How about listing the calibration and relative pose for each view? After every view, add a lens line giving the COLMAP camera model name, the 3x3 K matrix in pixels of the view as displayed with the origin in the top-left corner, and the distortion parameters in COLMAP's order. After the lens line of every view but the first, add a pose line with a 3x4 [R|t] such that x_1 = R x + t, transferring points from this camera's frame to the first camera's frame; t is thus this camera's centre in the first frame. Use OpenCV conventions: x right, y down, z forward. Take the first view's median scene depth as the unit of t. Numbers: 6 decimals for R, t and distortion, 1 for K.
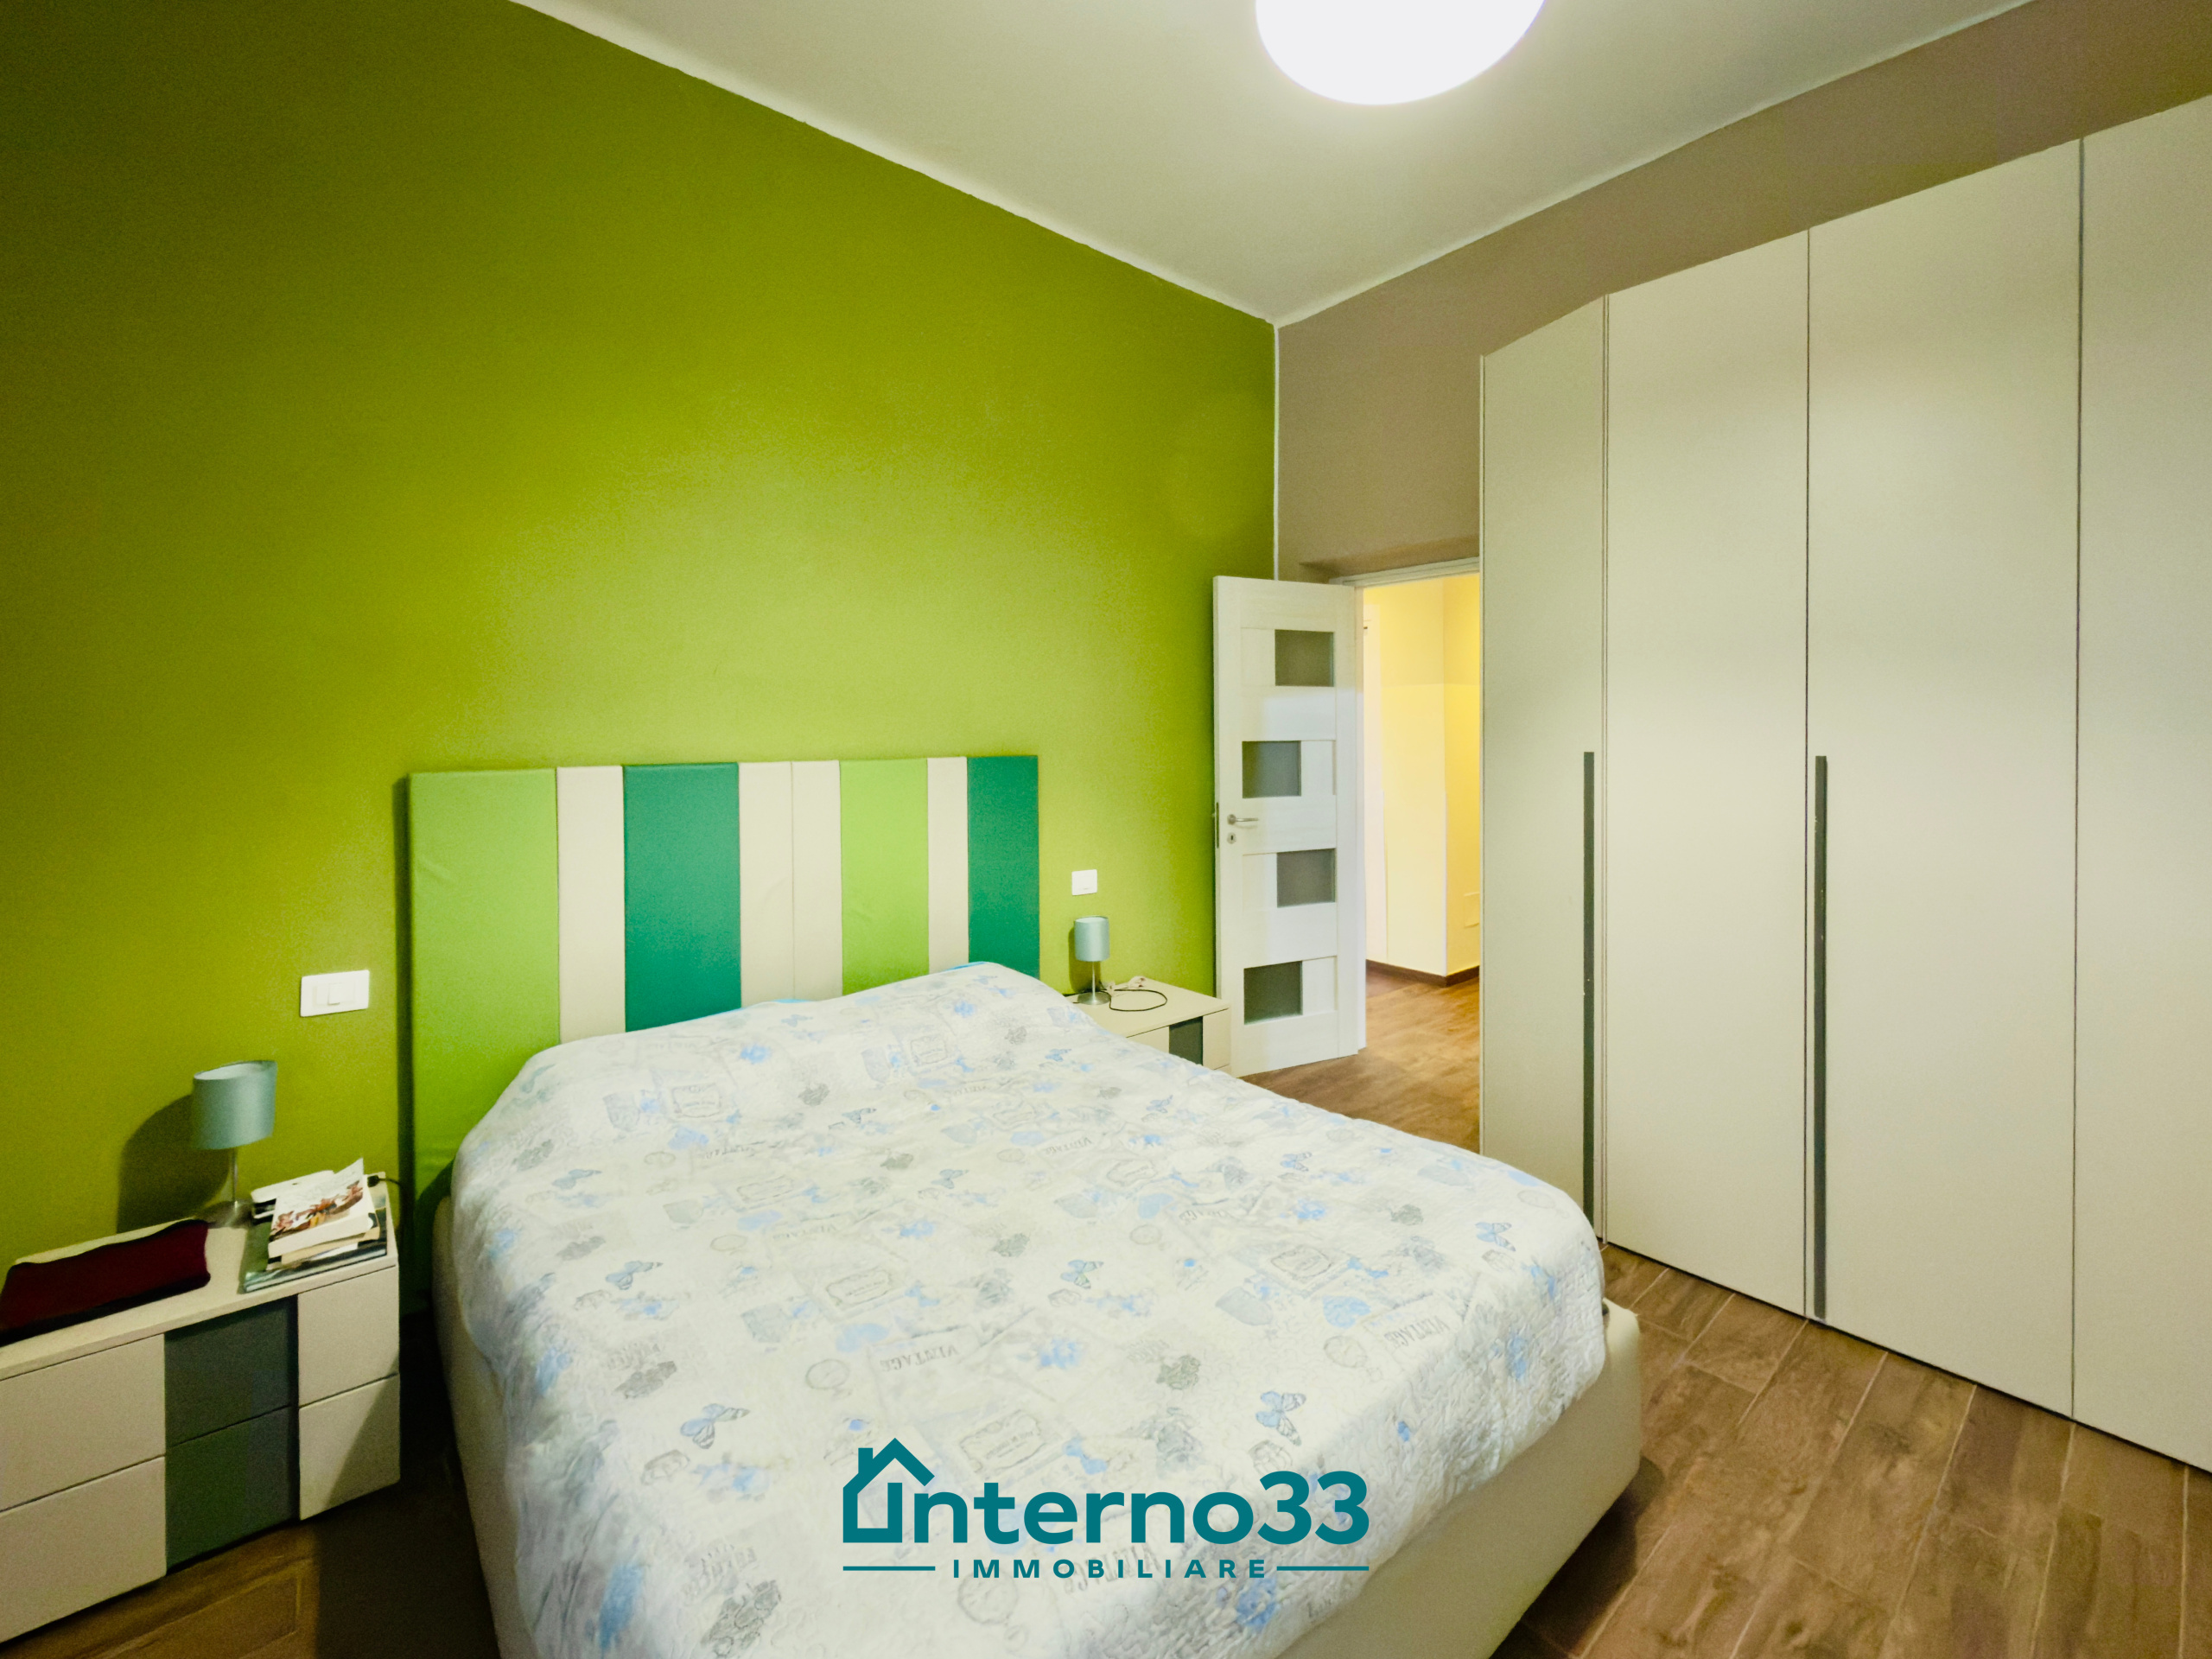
lens RADIAL K [[949.2, 0, 1111.5], [0, 949.2, 729.5], [0, 0, 1]] dist [-0.000087, -0.000091]
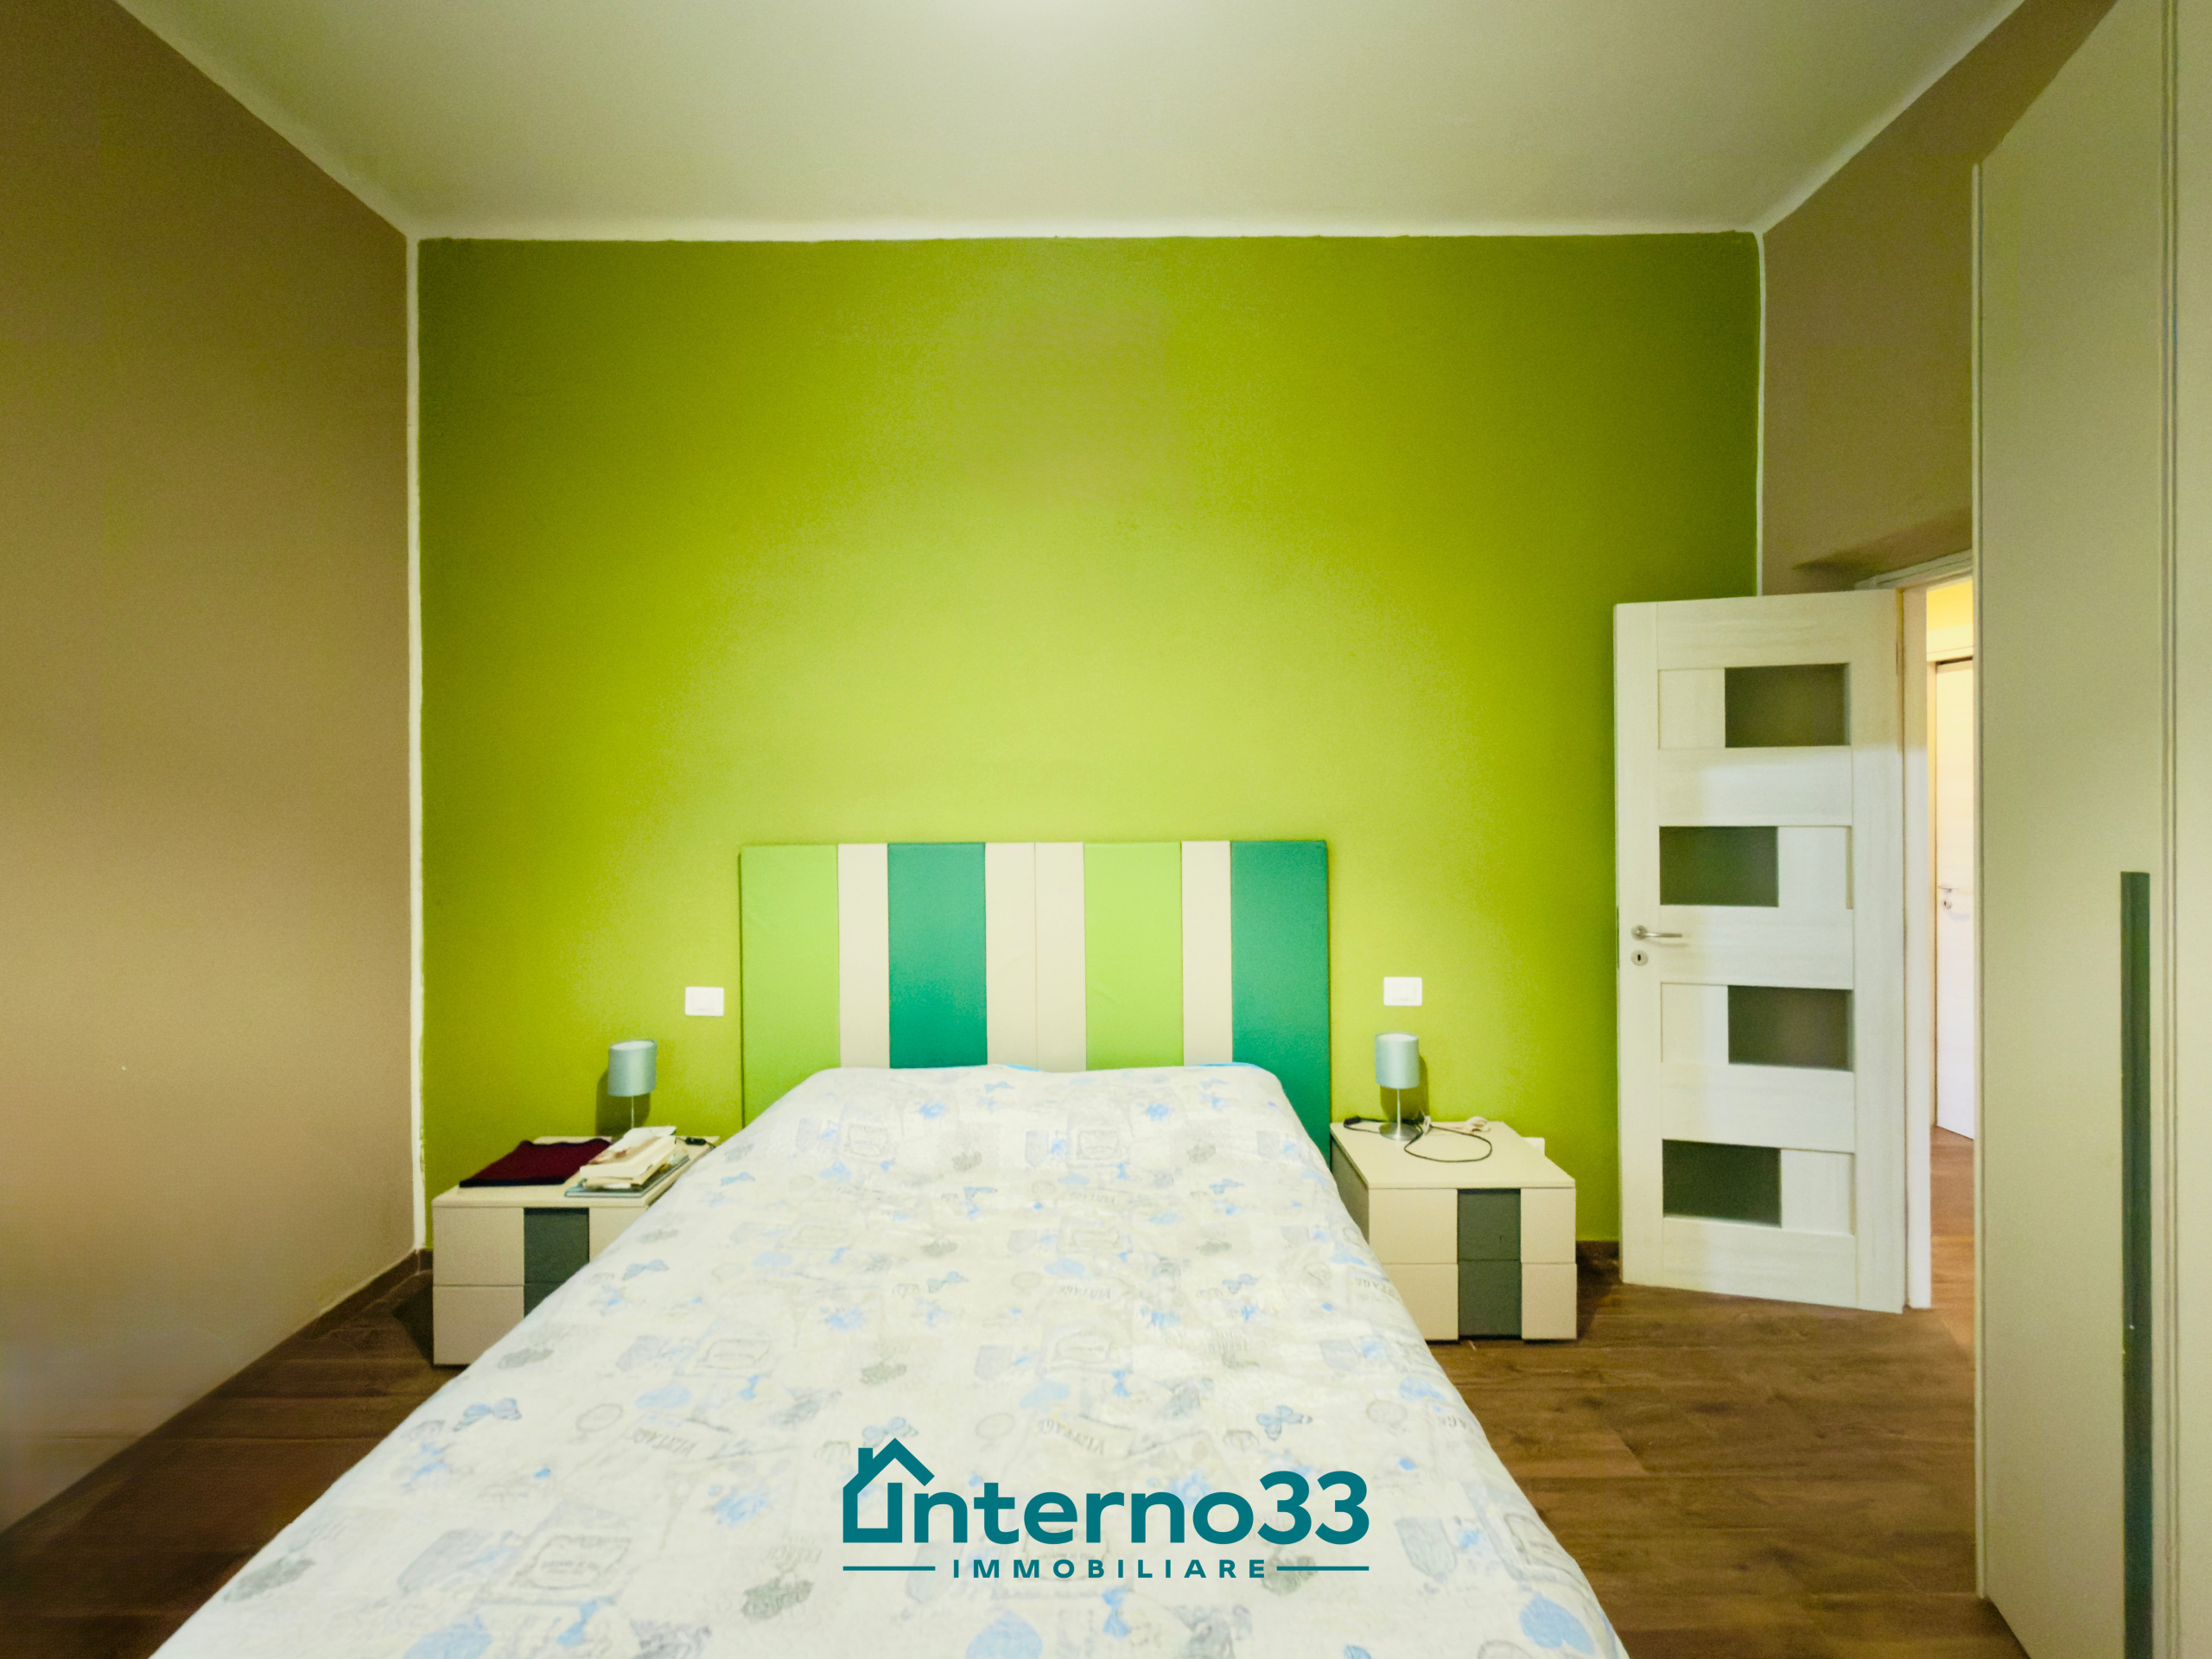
lens RADIAL K [[921.6, 0, 1099.5], [0, 921.6, 794.7], [0, 0, 1]] dist [0.001557, -0.000147]
pose [[0.758843, -0.003348, -0.651265, 0.379649], [0.003916, 0.999992, -0.000578, -0.018672], [0.651262, -0.002112, 0.758850, 0.255204]]
